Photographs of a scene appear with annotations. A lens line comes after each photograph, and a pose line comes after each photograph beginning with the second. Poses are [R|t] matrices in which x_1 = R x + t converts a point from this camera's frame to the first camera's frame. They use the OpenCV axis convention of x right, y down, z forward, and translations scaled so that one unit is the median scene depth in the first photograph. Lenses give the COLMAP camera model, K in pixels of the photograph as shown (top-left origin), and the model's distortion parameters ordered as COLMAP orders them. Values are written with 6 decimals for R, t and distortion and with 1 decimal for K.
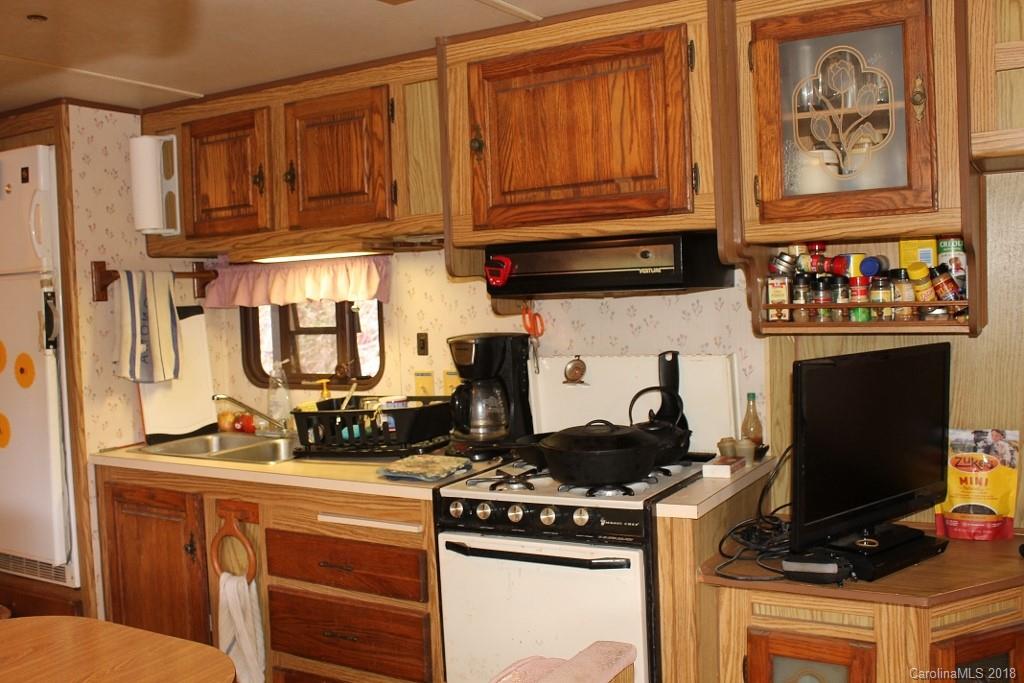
lens RADIAL K [[976.8, 0, 512.0], [0, 976.8, 341.5], [0, 0, 1]] dist [-0.124647, 0.007004]
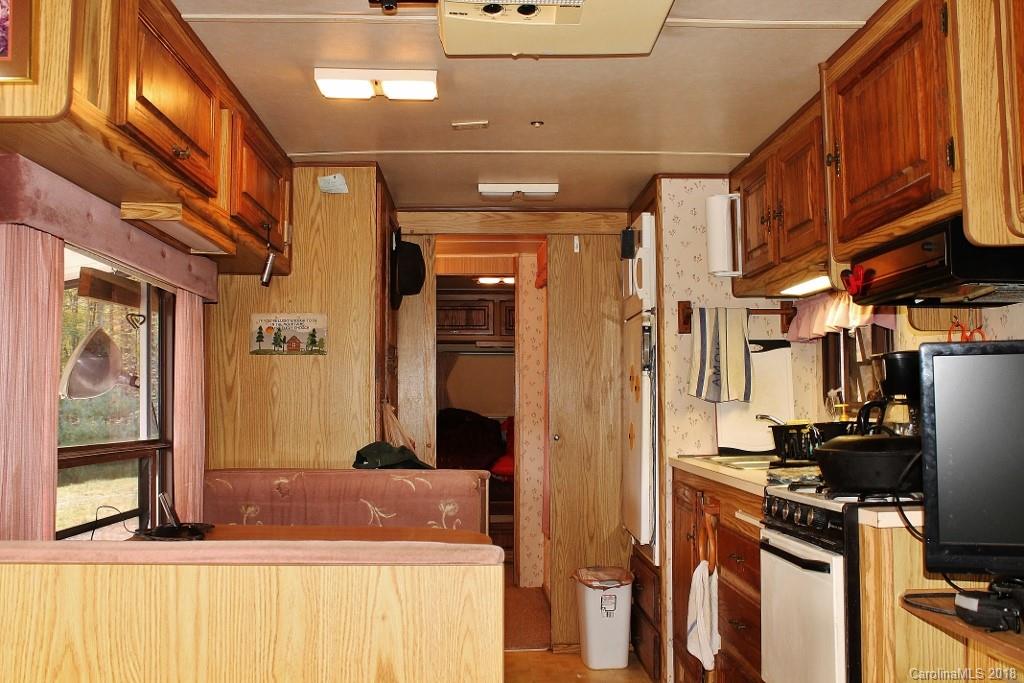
lens RADIAL K [[976.8, 0, 512.0], [0, 976.8, 341.5], [0, 0, 1]] dist [-0.124647, 0.007004]
pose [[0.531039, -0.021530, -0.847074, 0.511541], [-0.055623, 0.996635, -0.060202, 0.055825], [0.845520, 0.079087, 0.528055, 0.154510]]
